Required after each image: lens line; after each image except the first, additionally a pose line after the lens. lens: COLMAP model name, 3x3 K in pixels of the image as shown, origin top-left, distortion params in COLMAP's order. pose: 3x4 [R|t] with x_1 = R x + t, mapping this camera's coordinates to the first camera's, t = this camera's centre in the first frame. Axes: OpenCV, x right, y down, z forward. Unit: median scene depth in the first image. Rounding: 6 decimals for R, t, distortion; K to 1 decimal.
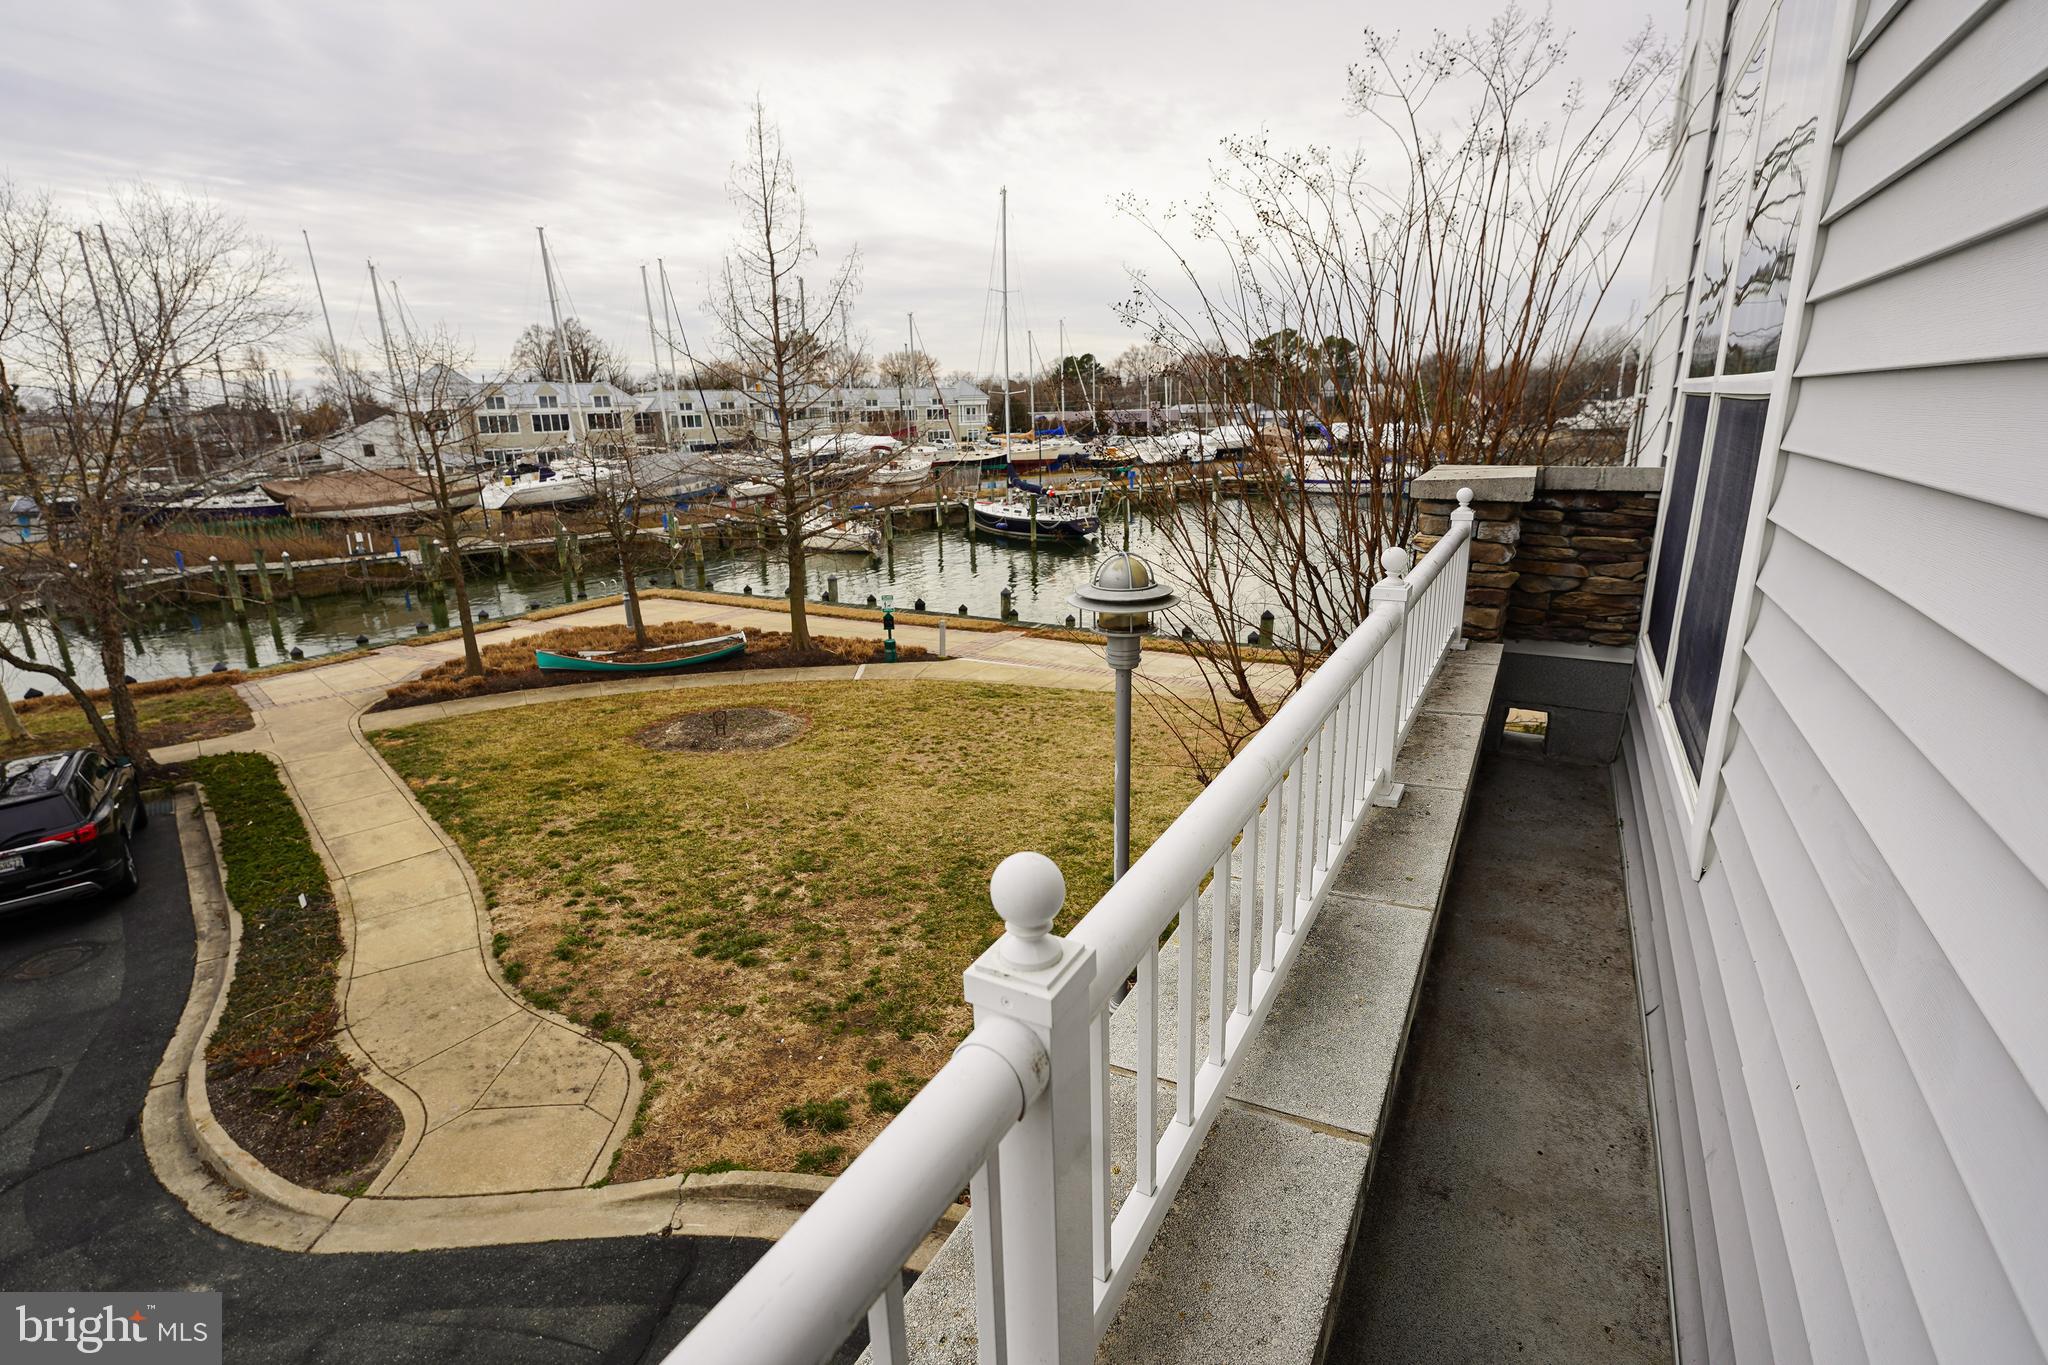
lens RADIAL K [[878.7, 0, 1014.3], [0, 878.7, 669.9], [0, 0, 1]] dist [-0.023064, 0.000336]
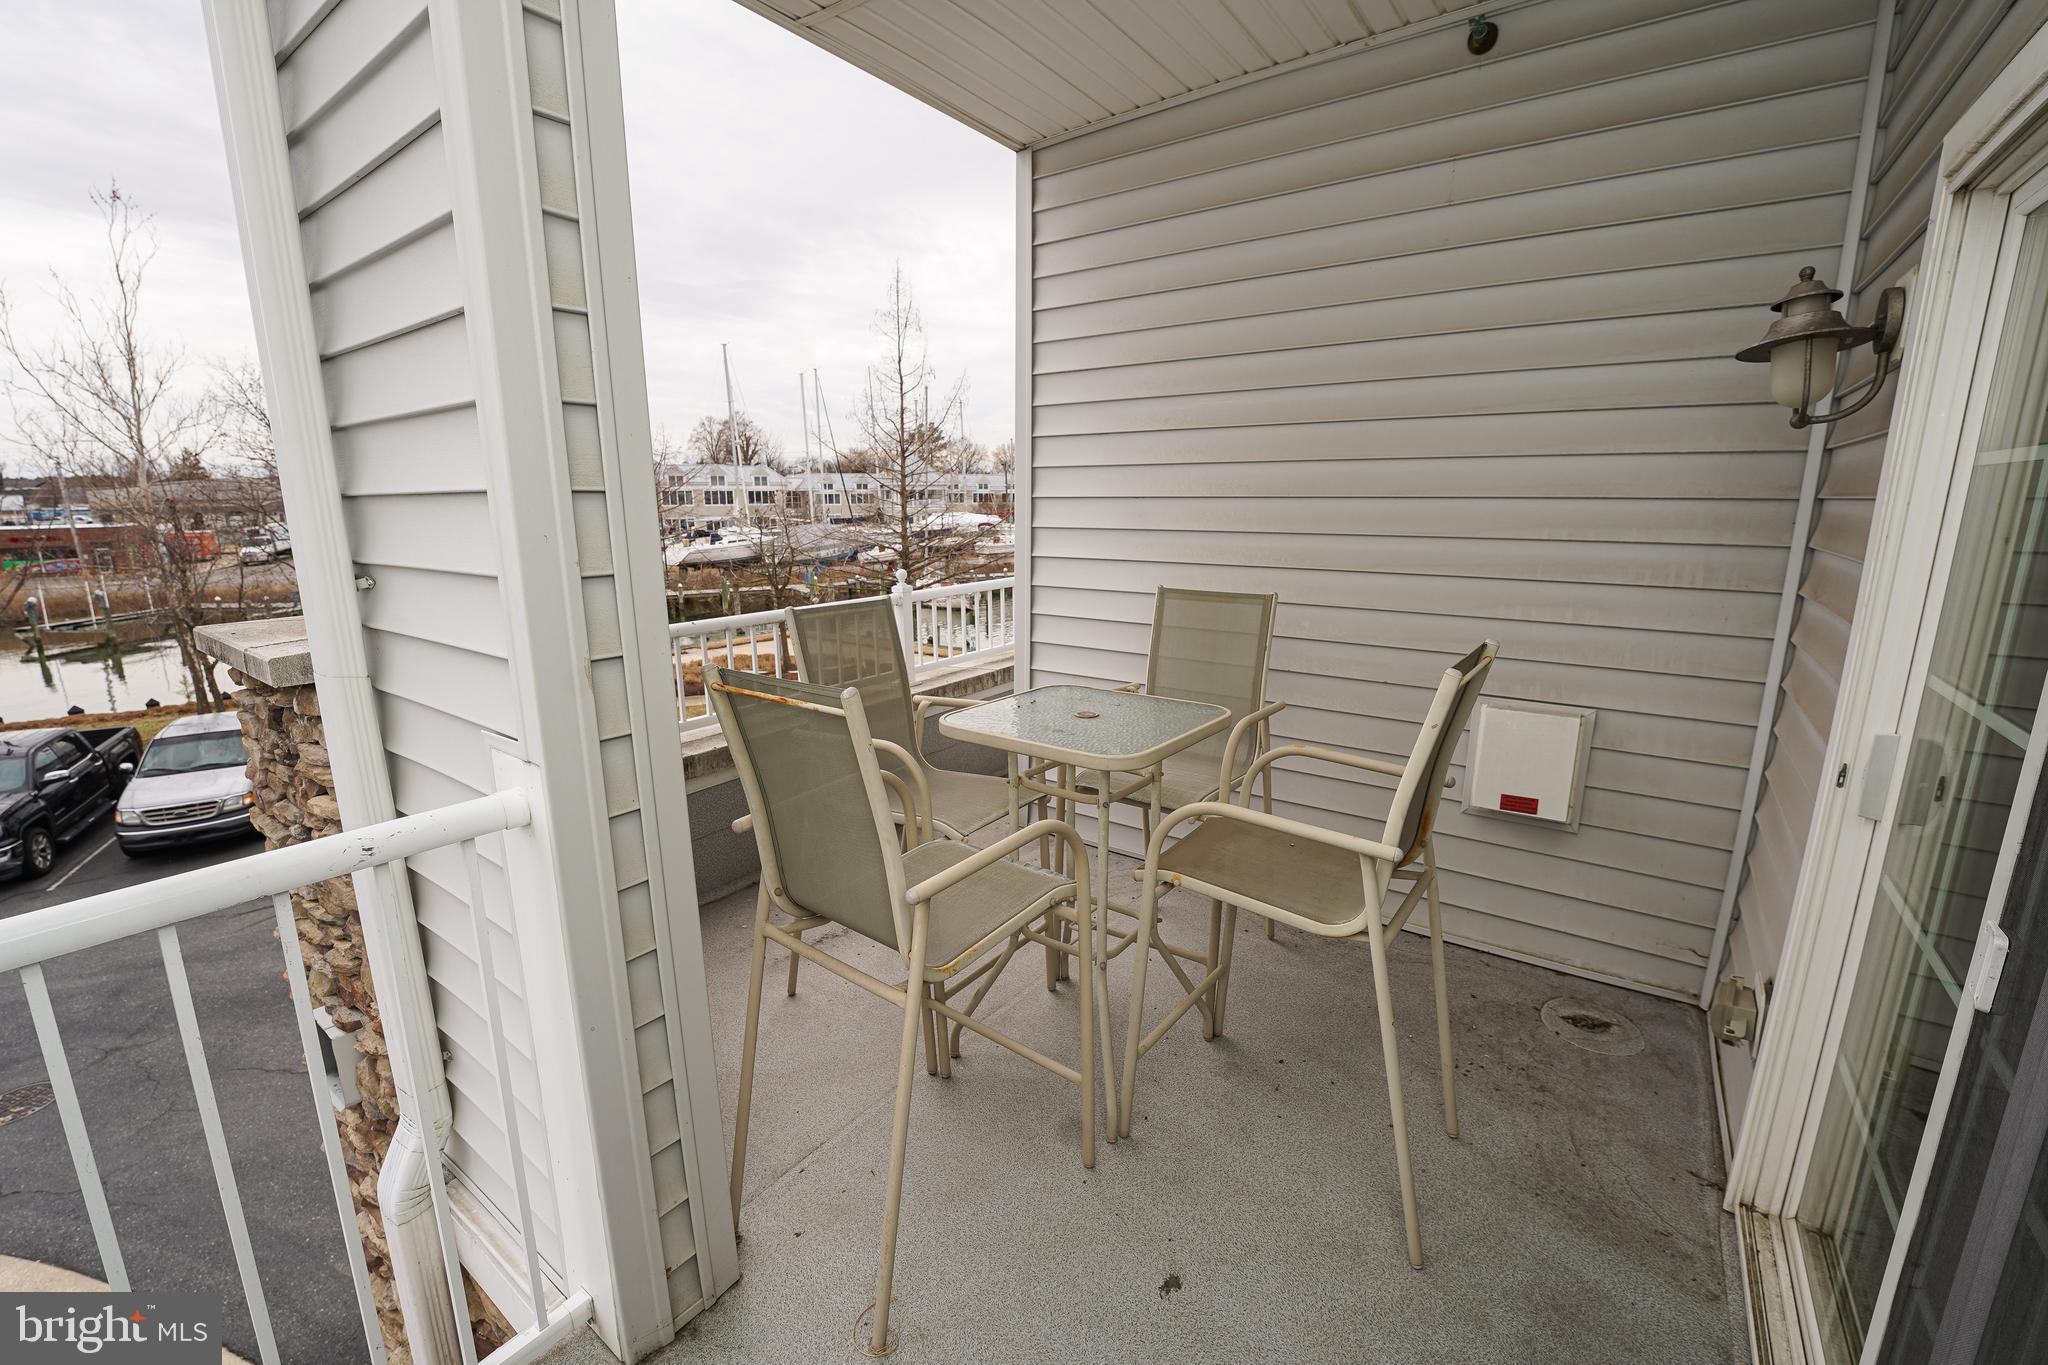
lens RADIAL K [[833.0, 0, 1026.1], [0, 833.0, 685.0], [0, 0, 1]] dist [-0.019770, -0.000328]
pose [[0.993312, 0.042495, -0.107355, 0.030254], [-0.049015, 0.997063, -0.058843, 0.025541], [0.104539, 0.063712, 0.992478, -0.093120]]
